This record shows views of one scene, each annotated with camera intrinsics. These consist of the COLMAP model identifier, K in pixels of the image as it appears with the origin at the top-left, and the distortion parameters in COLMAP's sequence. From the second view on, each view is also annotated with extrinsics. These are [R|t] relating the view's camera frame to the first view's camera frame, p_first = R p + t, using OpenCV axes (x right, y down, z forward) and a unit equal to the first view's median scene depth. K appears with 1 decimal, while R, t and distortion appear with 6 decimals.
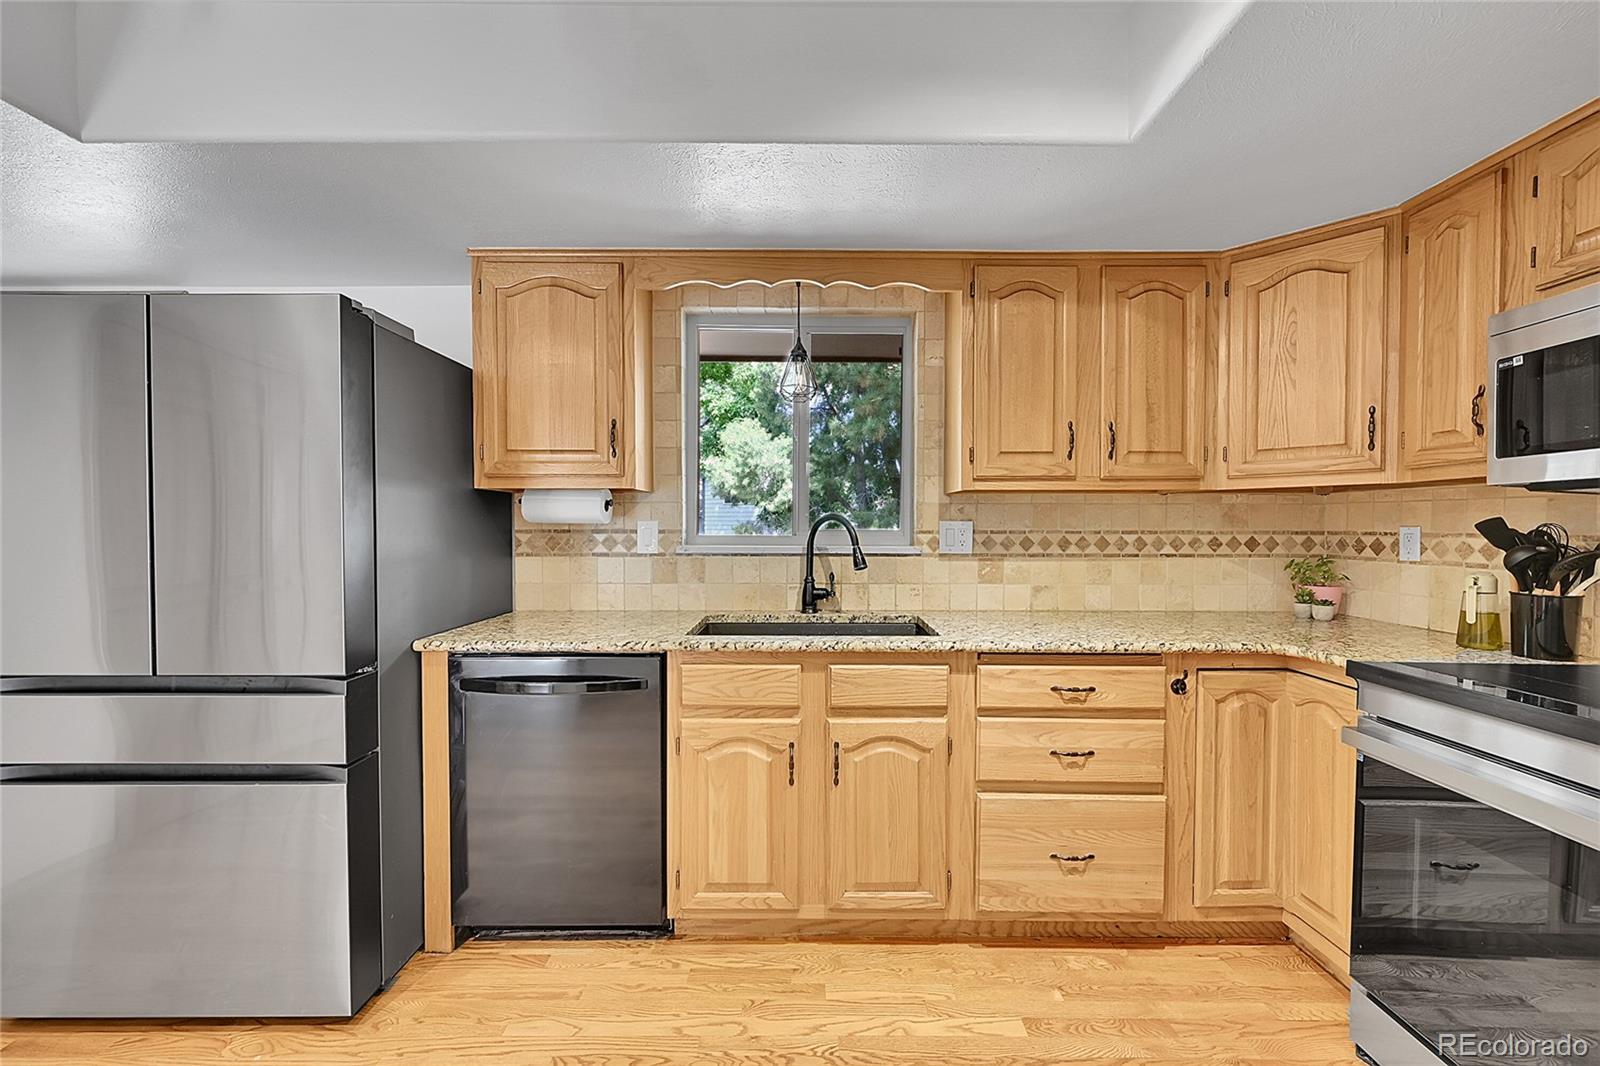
lens RADIAL K [[628.2, 0, 797.6], [0, 628.2, 536.0], [0, 0, 1]] dist [-0.002276, -0.000060]
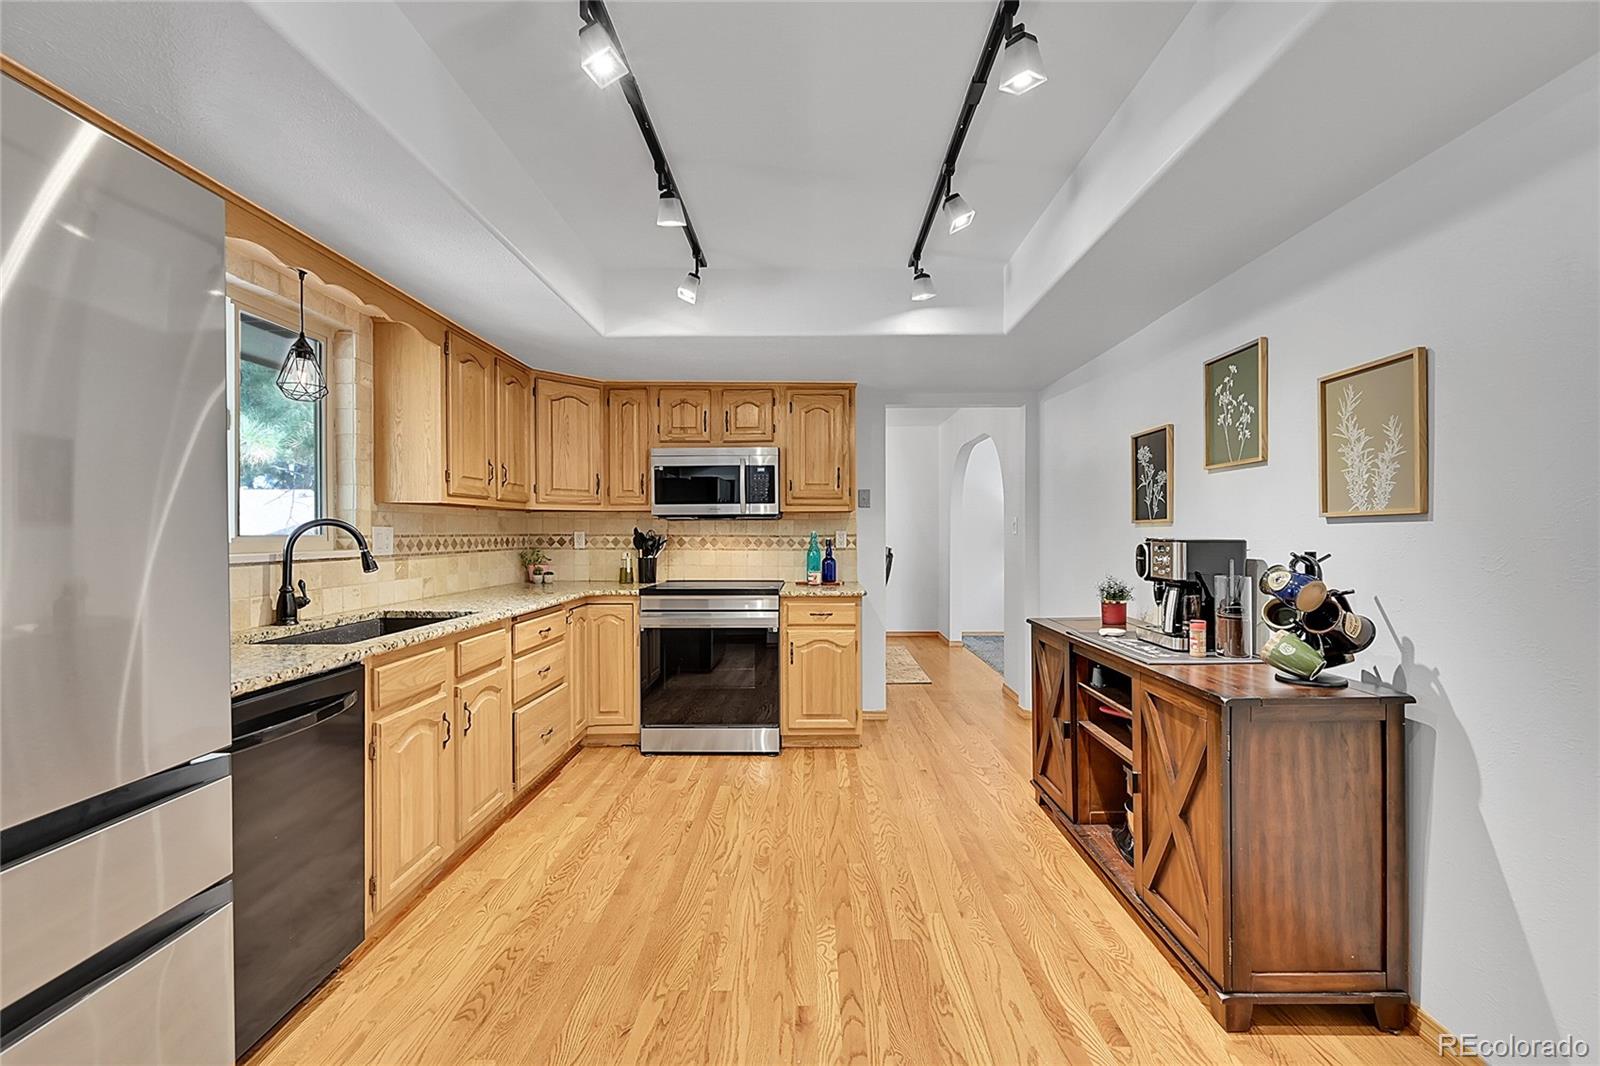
lens RADIAL K [[628.2, 0, 807.7], [0, 628.2, 536.8], [0, 0, 1]] dist [-0.002276, -0.000060]
pose [[0.006662, -0.009659, 0.999931, -1.039093], [0.016084, 0.999825, 0.009551, -0.004677], [-0.999848, 0.016019, 0.006816, 0.259493]]
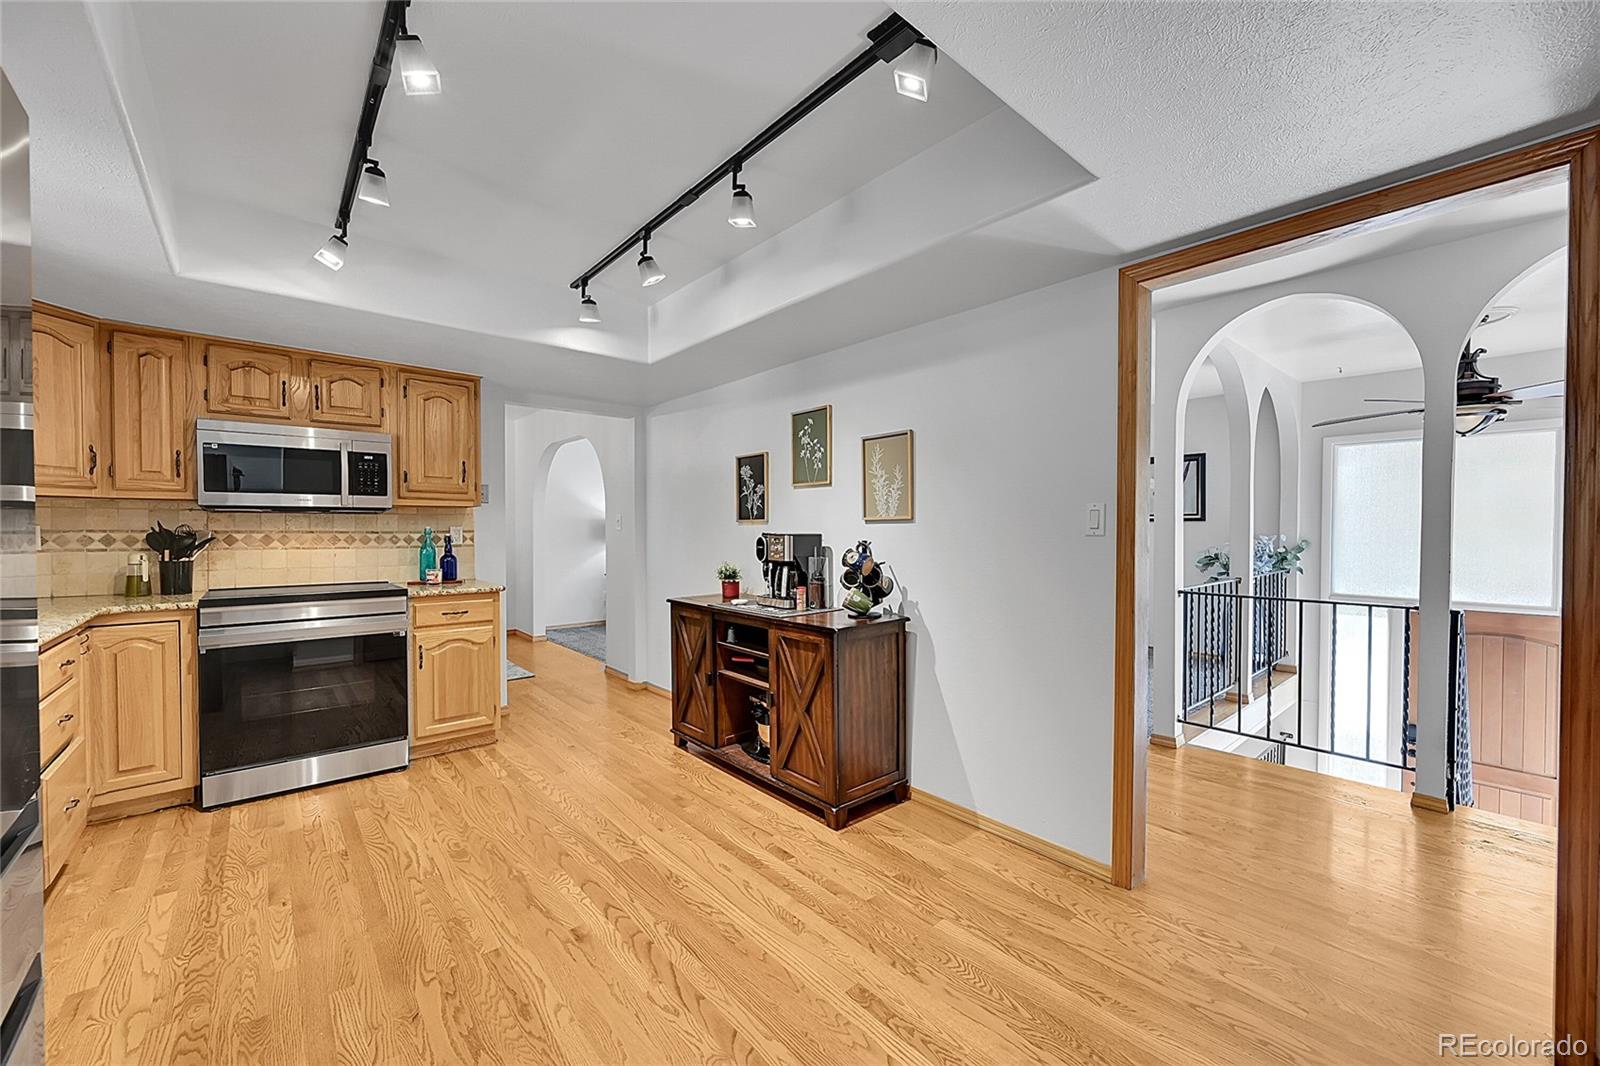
lens RADIAL K [[628.2, 0, 808.1], [0, 628.2, 535.9], [0, 0, 1]] dist [-0.002276, -0.000060]
pose [[-0.660357, -0.011606, 0.750862, -1.184182], [0.008191, 0.999710, 0.022656, -0.009743], [-0.750907, 0.021111, -0.660070, 0.630478]]
